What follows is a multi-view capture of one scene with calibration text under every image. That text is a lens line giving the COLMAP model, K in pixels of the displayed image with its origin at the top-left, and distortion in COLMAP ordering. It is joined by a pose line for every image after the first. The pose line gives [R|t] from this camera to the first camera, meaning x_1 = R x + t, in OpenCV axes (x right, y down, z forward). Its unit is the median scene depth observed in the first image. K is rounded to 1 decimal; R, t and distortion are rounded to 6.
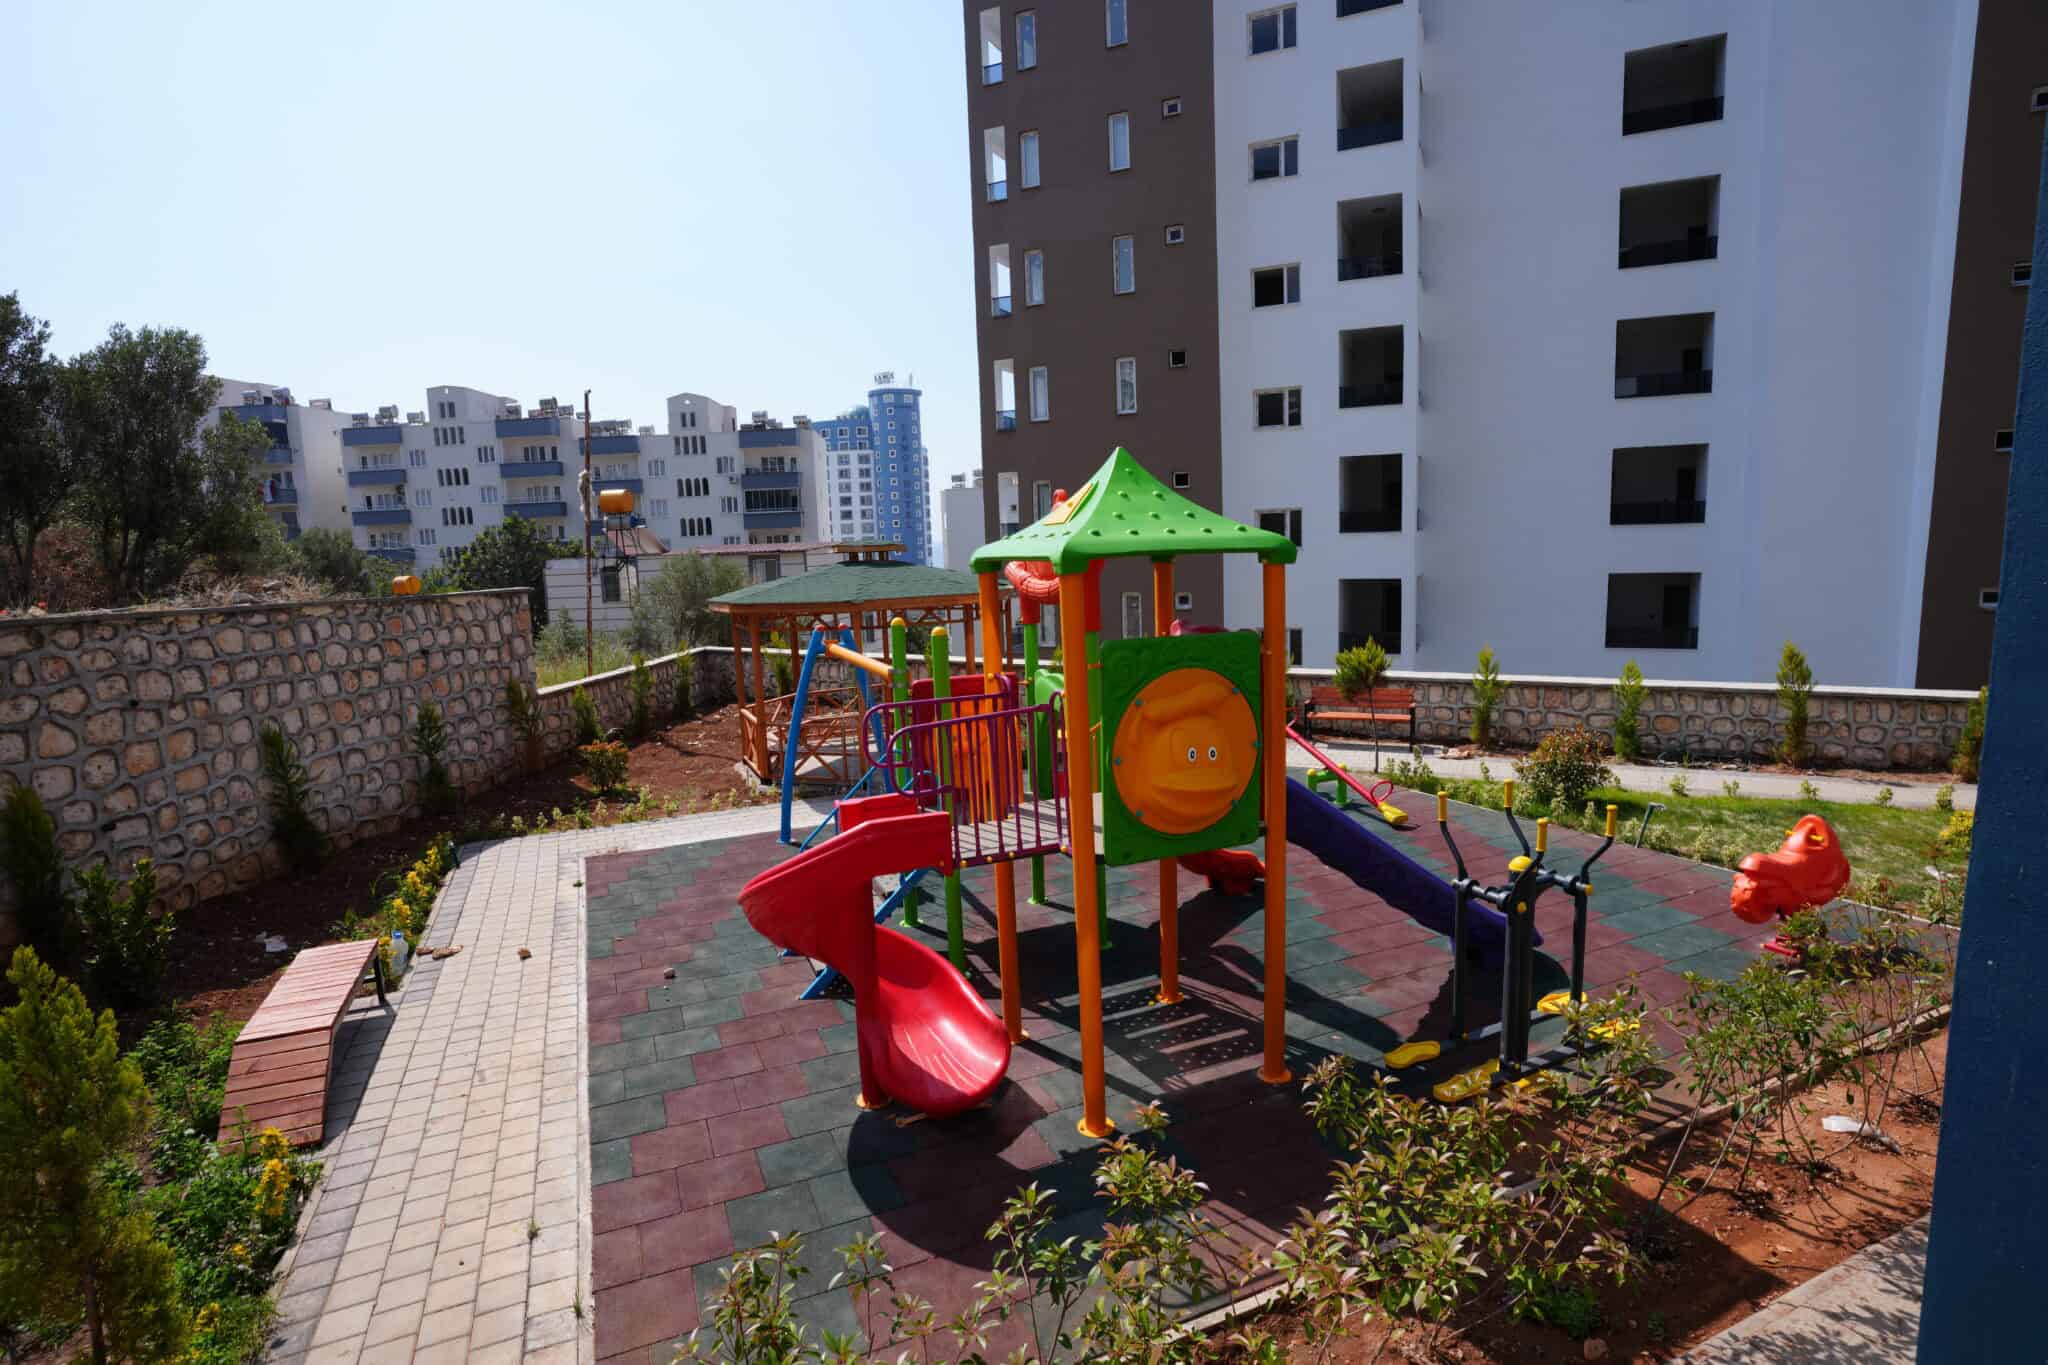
lens RADIAL K [[987.1, 0, 1013.5], [0, 987.1, 685.4], [0, 0, 1]] dist [-0.069914, 0.028312]
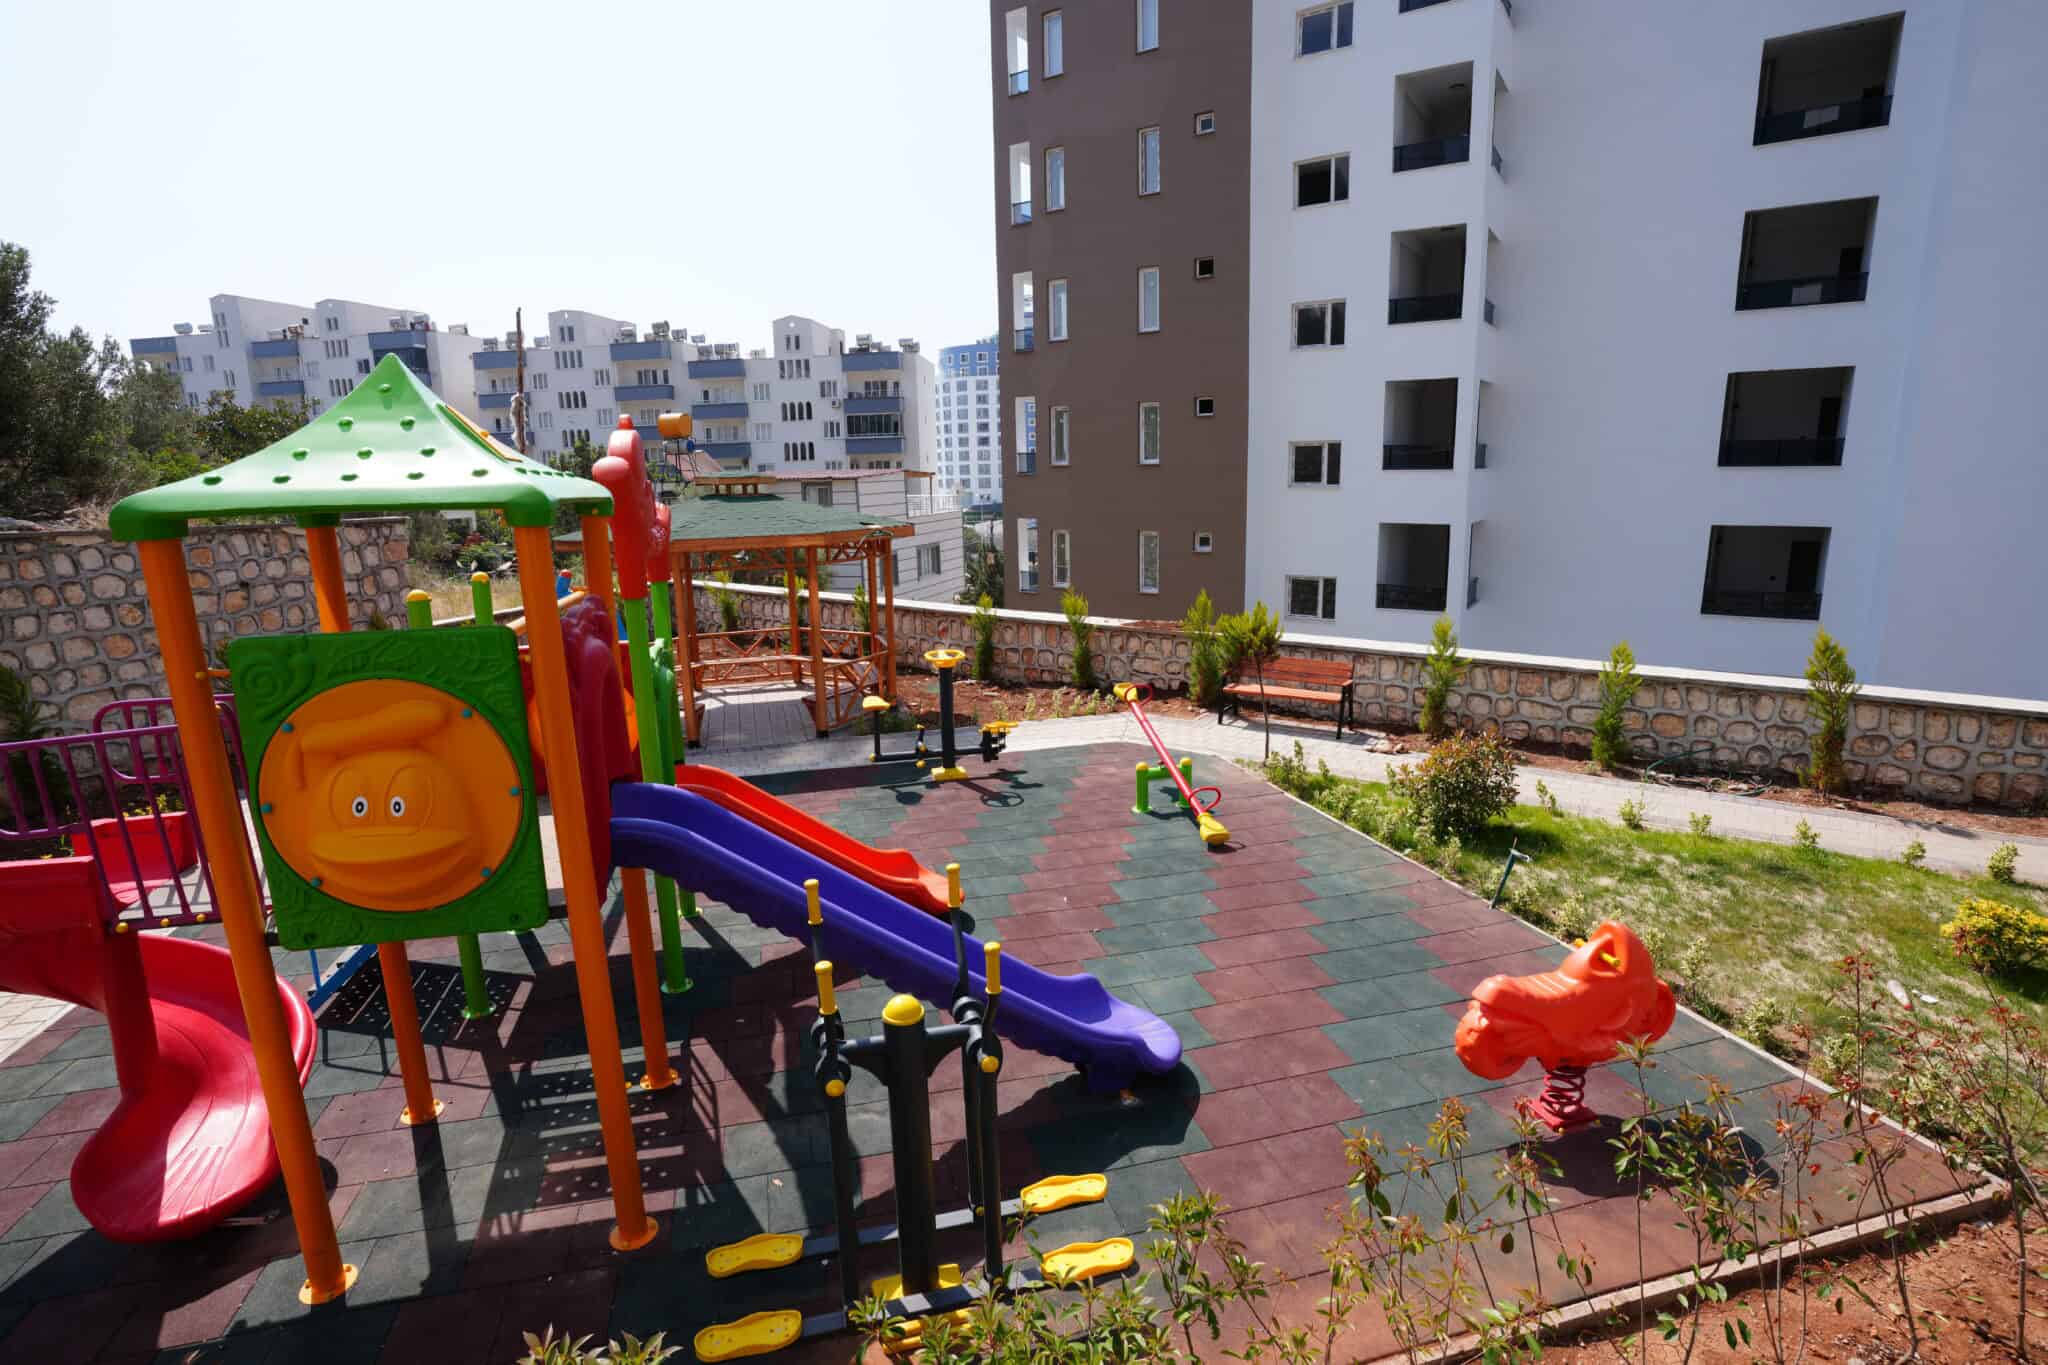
lens RADIAL K [[987.1, 0, 1007.1], [0, 987.1, 683.9], [0, 0, 1]] dist [-0.069914, 0.028312]
pose [[0.987959, 0.047481, -0.147249, 0.248895], [-0.037197, 0.996723, 0.071824, -0.027672], [0.150177, -0.065482, 0.986488, 0.143516]]
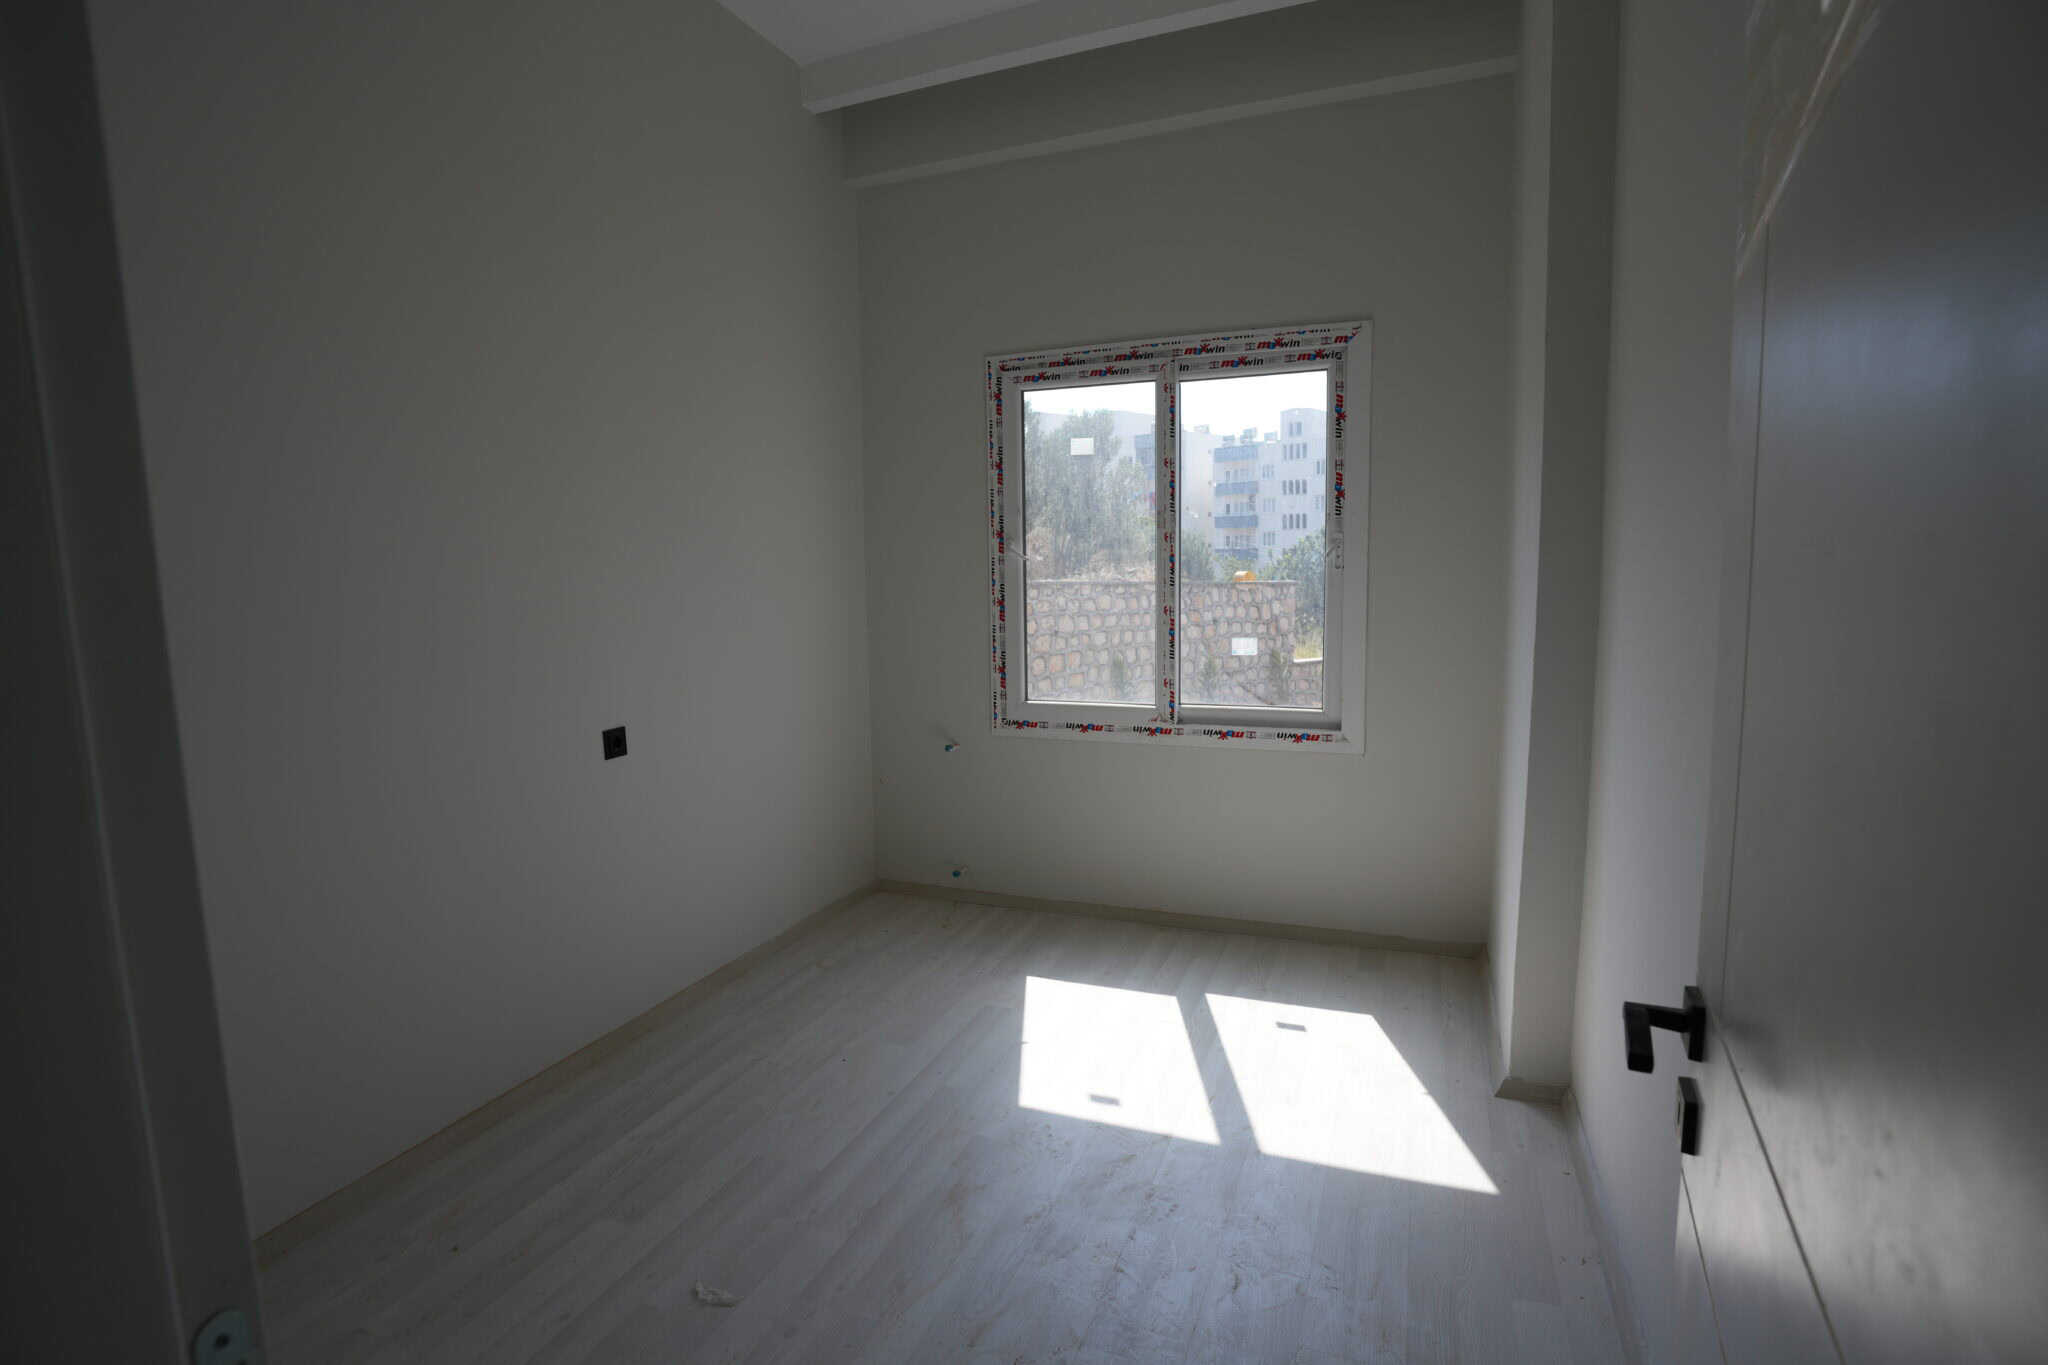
lens RADIAL K [[987.1, 0, 1025.7], [0, 987.1, 680.7], [0, 0, 1]] dist [-0.069914, 0.028312]
pose [[0.703343, 0.108704, -0.702490, 0.201051], [-0.115537, 0.992579, 0.037916, 0.026561], [0.701398, 0.054496, 0.710683, -0.205863]]
